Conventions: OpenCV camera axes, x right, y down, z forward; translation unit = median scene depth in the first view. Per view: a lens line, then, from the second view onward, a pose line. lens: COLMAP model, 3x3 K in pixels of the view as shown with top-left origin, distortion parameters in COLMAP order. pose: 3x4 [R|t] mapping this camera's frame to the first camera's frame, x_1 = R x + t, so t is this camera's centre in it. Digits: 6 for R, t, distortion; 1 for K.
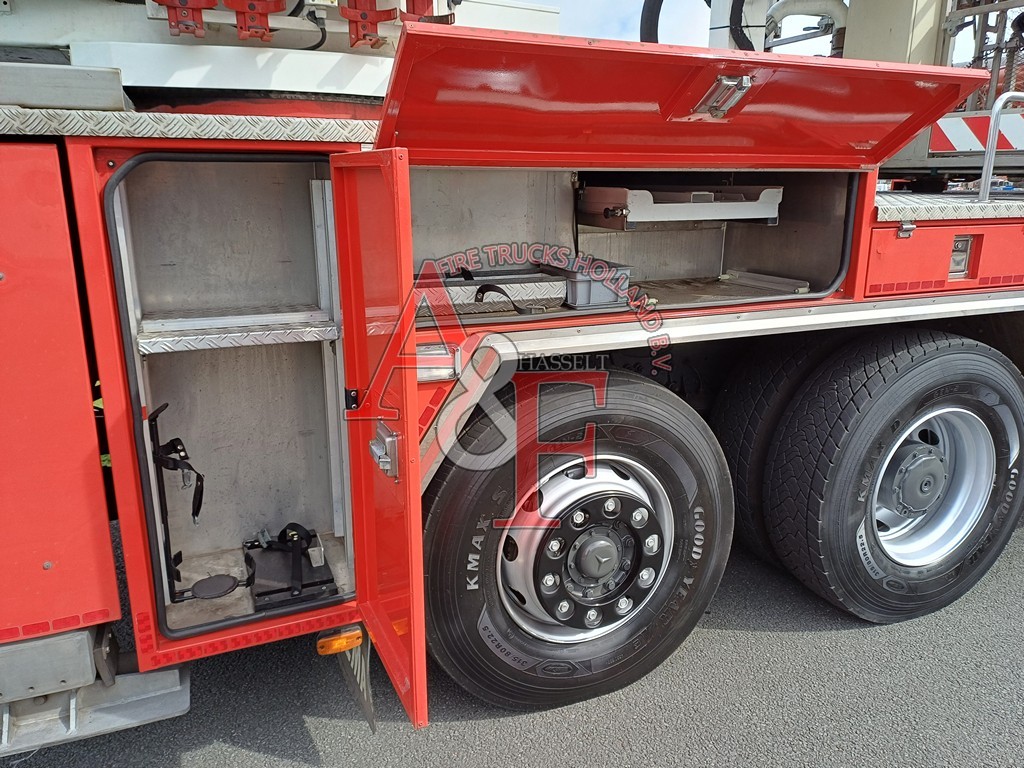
lens RADIAL K [[765.4, 0, 512.4], [0, 765.4, 387.4], [0, 0, 1]] dist [0.051243, -0.048039]
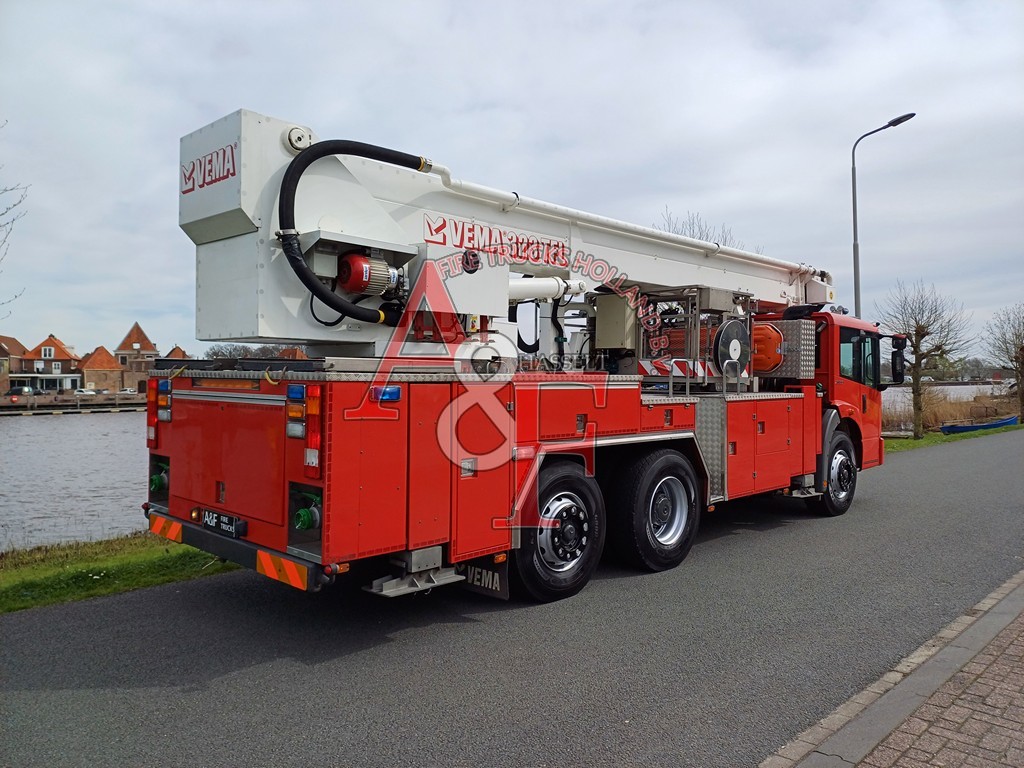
lens RADIAL K [[765.4, 0, 530.4], [0, 765.4, 399.6], [0, 0, 1]] dist [0.051243, -0.048039]
pose [[0.914573, -0.008955, 0.404321, -0.995900], [0.101114, 0.973066, -0.207167, 0.294070], [-0.391576, 0.230352, 0.890846, -1.283024]]
